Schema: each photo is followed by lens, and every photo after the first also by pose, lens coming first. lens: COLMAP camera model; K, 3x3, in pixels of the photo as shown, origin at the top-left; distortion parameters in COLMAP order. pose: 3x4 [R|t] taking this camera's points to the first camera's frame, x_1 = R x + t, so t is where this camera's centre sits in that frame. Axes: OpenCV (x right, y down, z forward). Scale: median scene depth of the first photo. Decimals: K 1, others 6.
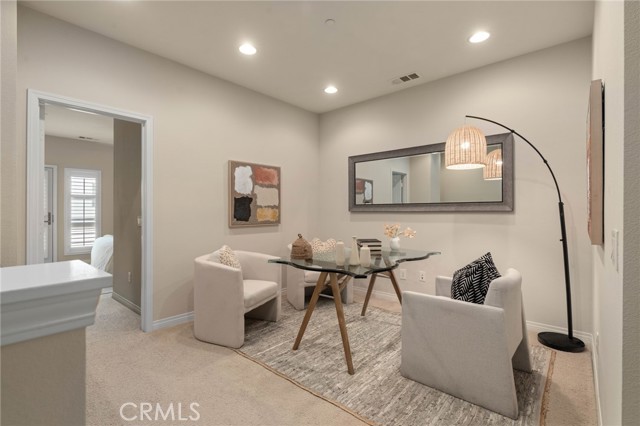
lens RADIAL K [[298.4, 0, 323.6], [0, 298.4, 209.3], [0, 0, 1]] dist [-0.004034, 0.000437]
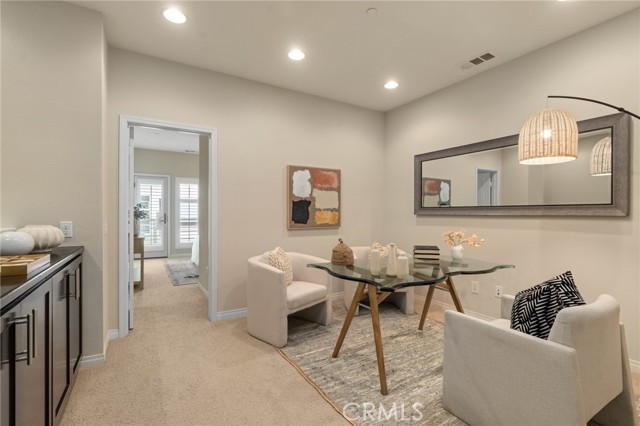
lens RADIAL K [[295.2, 0, 316.7], [0, 295.2, 214.5], [0, 0, 1]] dist [-0.005119, 0.000606]
pose [[0.953740, 0.006273, -0.300568, 0.106838], [-0.002579, 0.999916, 0.012687, -0.006370], [0.300622, -0.011325, 0.953676, 0.054287]]
